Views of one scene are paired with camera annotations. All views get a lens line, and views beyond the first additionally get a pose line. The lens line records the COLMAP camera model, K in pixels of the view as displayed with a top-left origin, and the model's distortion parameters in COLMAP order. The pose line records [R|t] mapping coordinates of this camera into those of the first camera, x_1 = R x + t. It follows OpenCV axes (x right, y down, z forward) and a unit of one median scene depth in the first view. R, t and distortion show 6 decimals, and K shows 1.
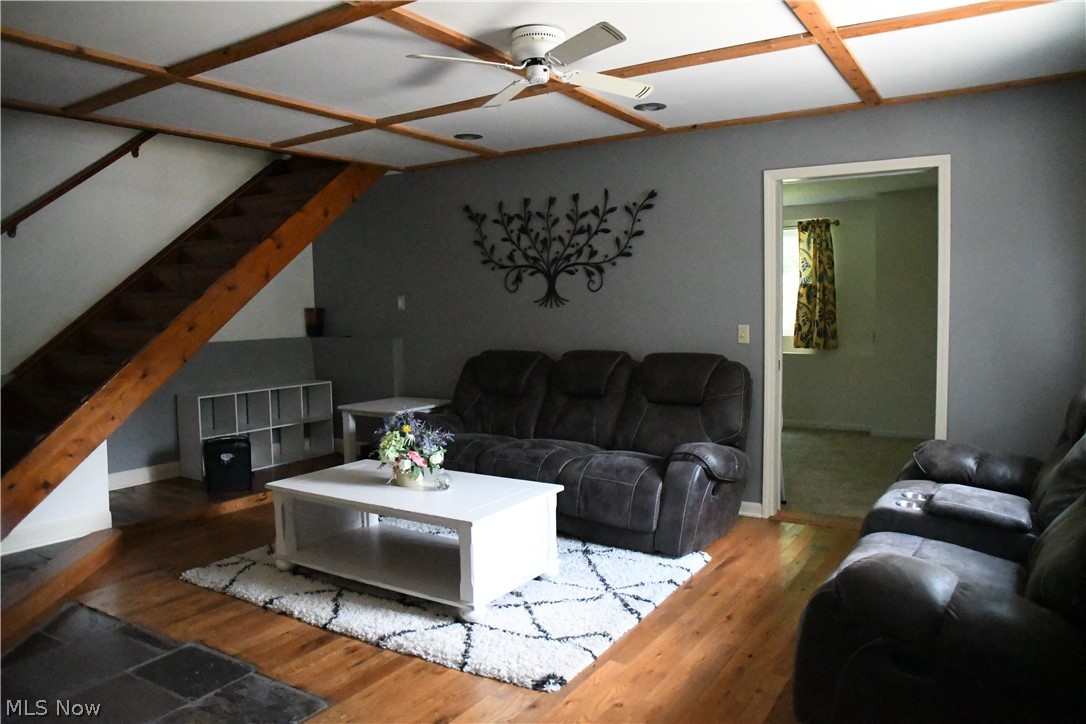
lens RADIAL K [[768.9, 0, 539.8], [0, 768.9, 365.0], [0, 0, 1]] dist [-0.128882, 0.059682]
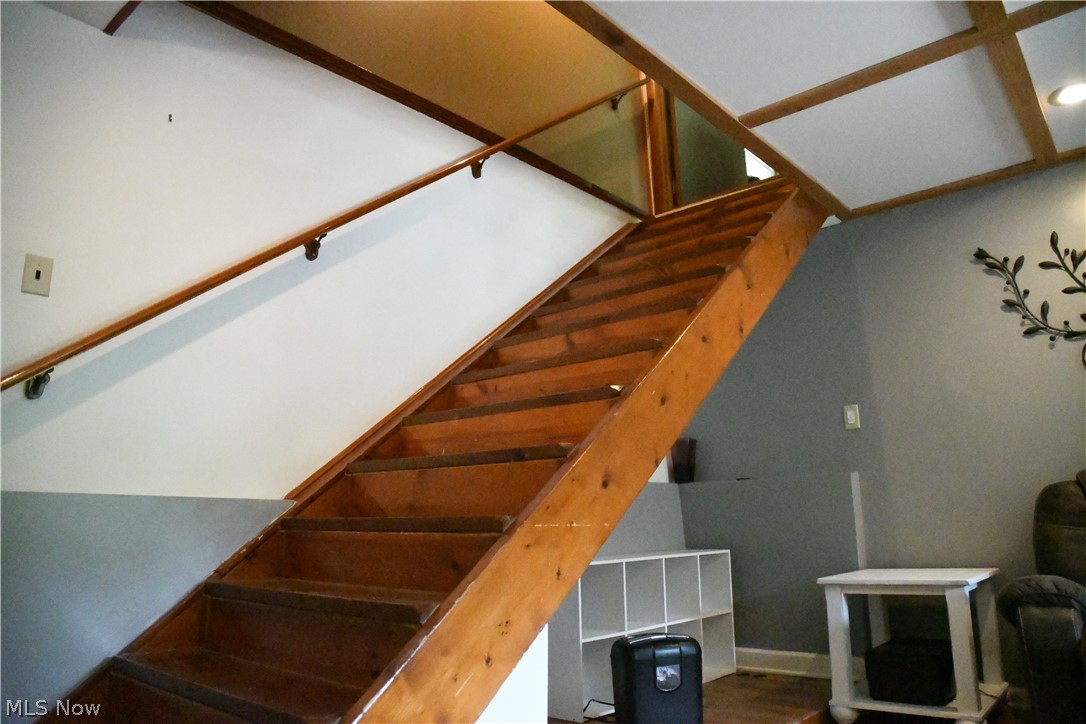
lens RADIAL K [[768.9, 0, 550.1], [0, 768.9, 360.7], [0, 0, 1]] dist [-0.128882, 0.059682]
pose [[0.989326, -0.033376, -0.141843, -0.371687], [-0.007551, 0.960366, -0.278640, 0.054445], [0.145522, 0.276737, 0.949863, 0.395836]]
